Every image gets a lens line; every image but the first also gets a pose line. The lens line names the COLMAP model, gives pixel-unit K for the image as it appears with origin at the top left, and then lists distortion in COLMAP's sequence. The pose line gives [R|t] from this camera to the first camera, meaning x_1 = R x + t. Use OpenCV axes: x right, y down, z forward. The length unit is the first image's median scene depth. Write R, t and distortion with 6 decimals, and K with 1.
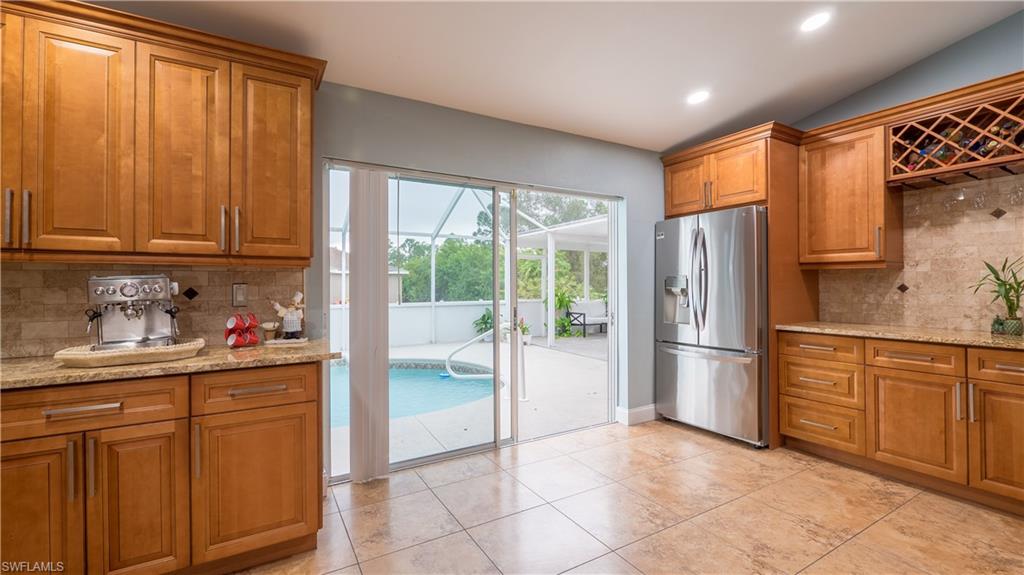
lens RADIAL K [[432.3, 0, 512.4], [0, 432.3, 284.4], [0, 0, 1]] dist [-0.007577, 0.000115]
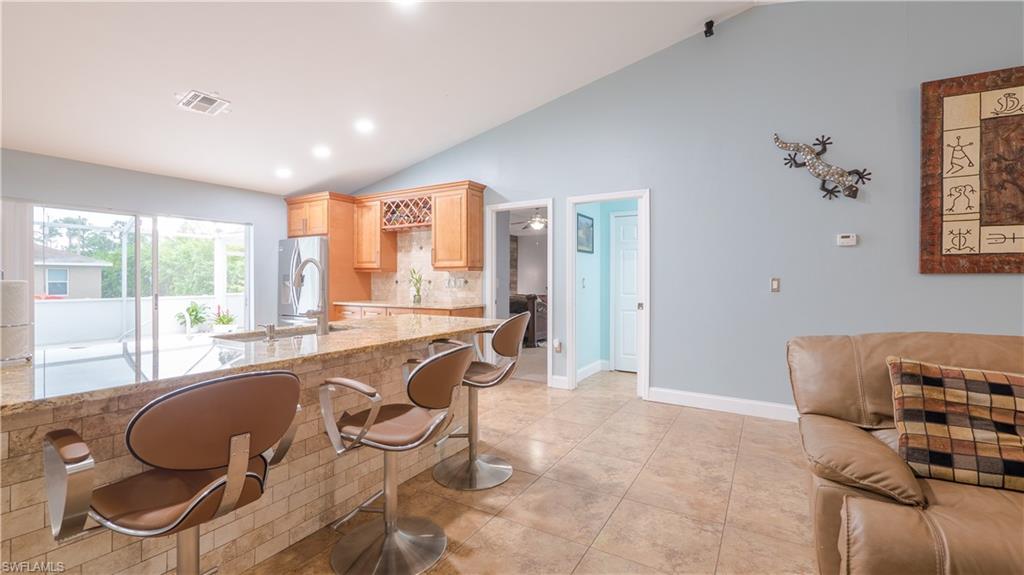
lens RADIAL K [[432.3, 0, 513.7], [0, 432.3, 286.3], [0, 0, 1]] dist [-0.007577, 0.000115]
pose [[0.875926, -0.002602, 0.482439, 0.396899], [-0.003897, 0.999915, 0.012468, 0.001473], [-0.482430, -0.012801, 0.875841, -0.979902]]
